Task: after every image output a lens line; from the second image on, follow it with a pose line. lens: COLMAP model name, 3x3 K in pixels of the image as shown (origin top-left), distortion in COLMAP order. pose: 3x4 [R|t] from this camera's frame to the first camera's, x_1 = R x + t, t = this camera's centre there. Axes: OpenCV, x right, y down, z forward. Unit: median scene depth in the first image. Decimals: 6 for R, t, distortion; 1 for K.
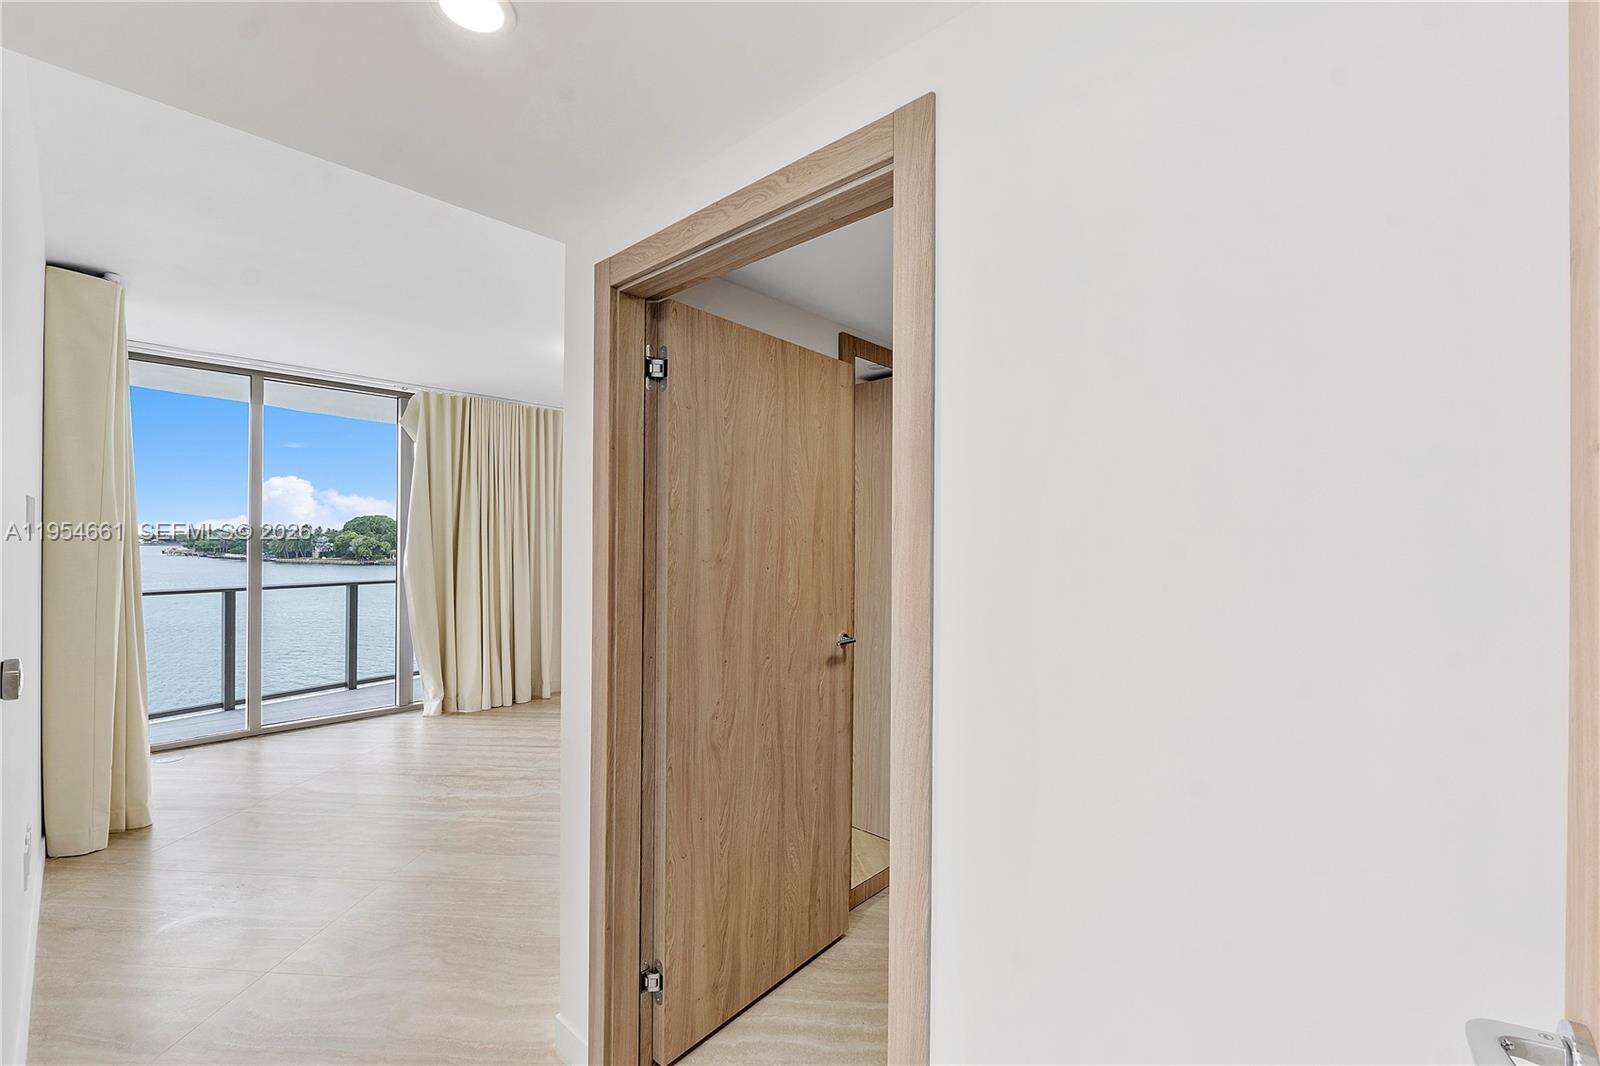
lens RADIAL K [[675.9, 0, 788.5], [0, 675.9, 534.9], [0, 0, 1]] dist [-0.003046, -0.000429]
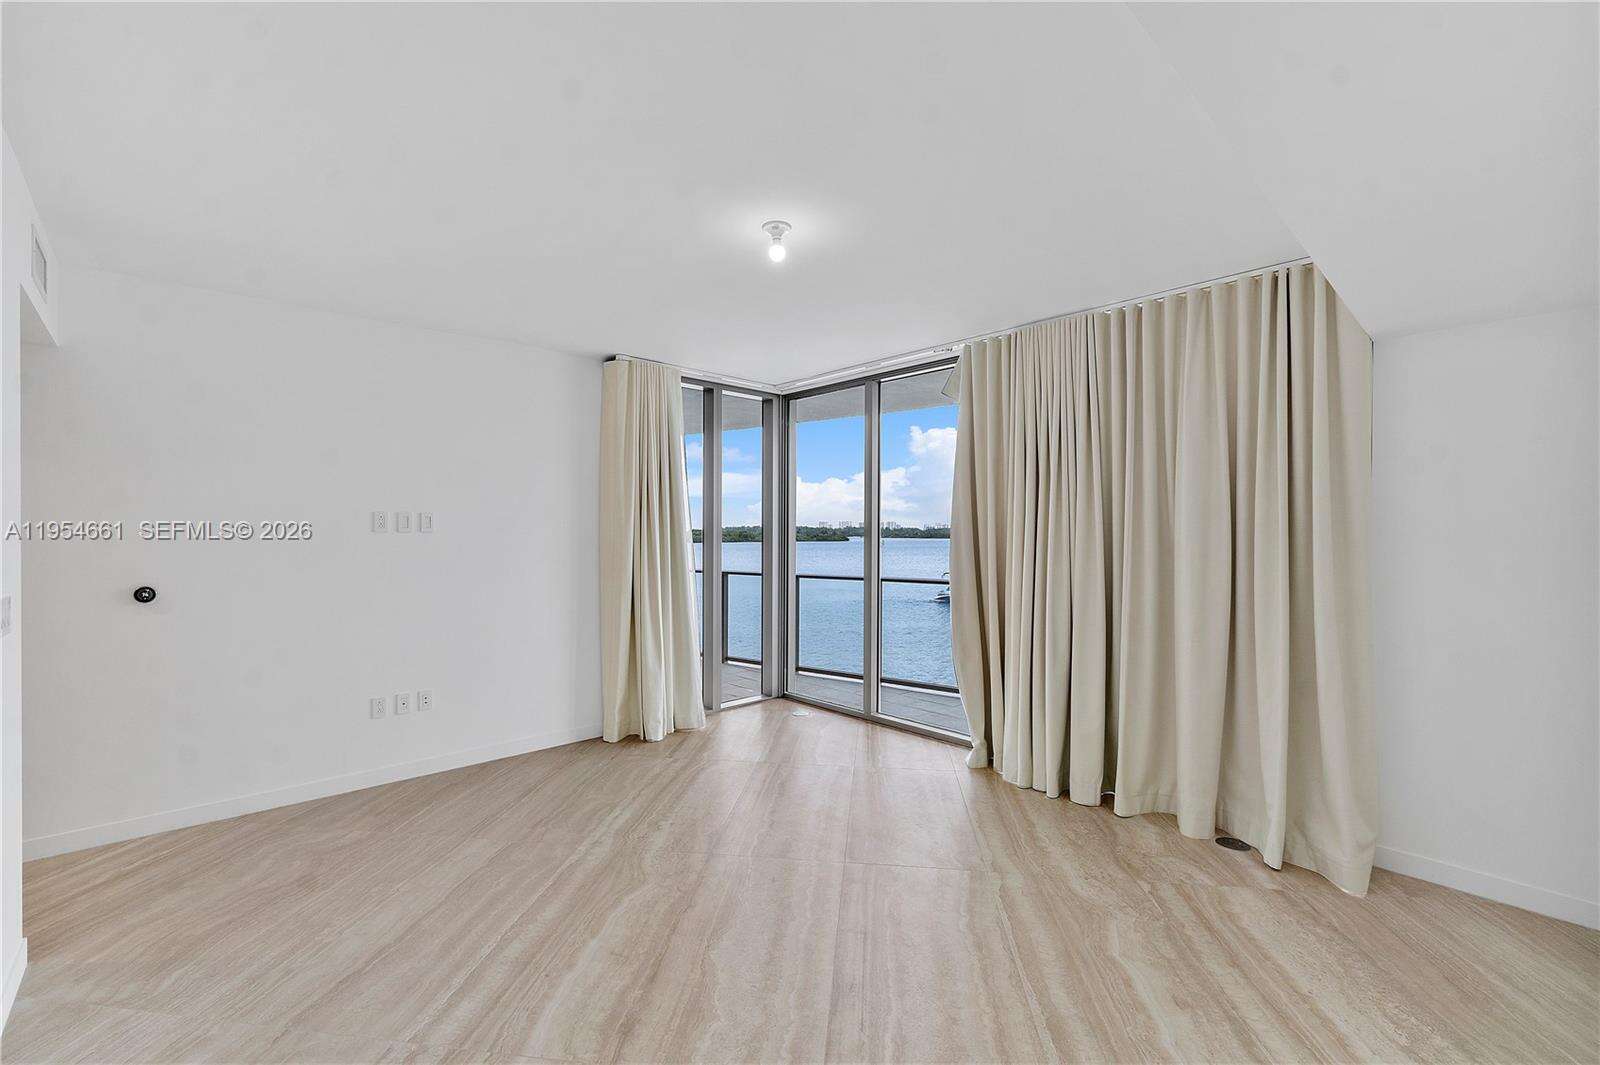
lens RADIAL K [[675.9, 0, 788.5], [0, 675.9, 534.4], [0, 0, 1]] dist [-0.003046, -0.000429]
pose [[-0.076174, -0.002509, -0.997091, 0.251957], [0.002929, 0.999992, -0.002740, 0.006415], [0.997090, -0.003129, -0.076166, 0.848752]]
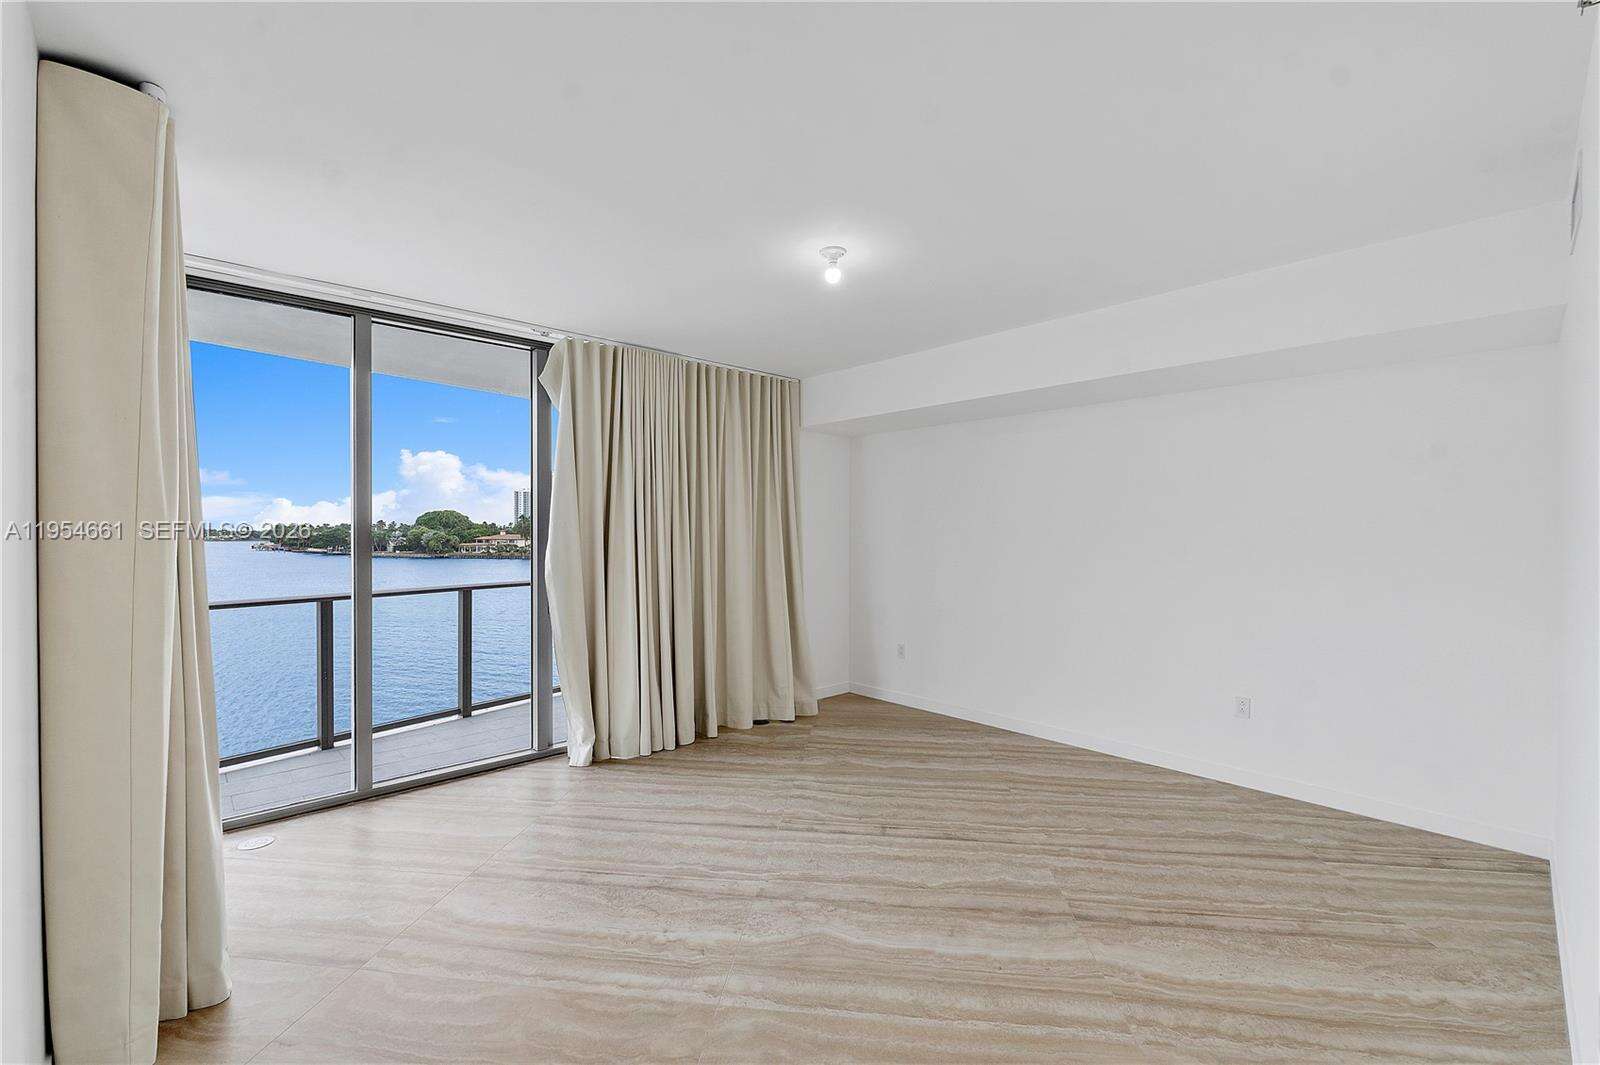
lens RADIAL K [[679.5, 0, 793.3], [0, 679.5, 526.7], [0, 0, 1]] dist [-0.002480, -0.000433]
pose [[0.997149, -0.008906, -0.074932, -0.230681], [0.009016, 0.999959, 0.001130, 0.000276], [0.074919, -0.001802, 0.997188, 0.256313]]
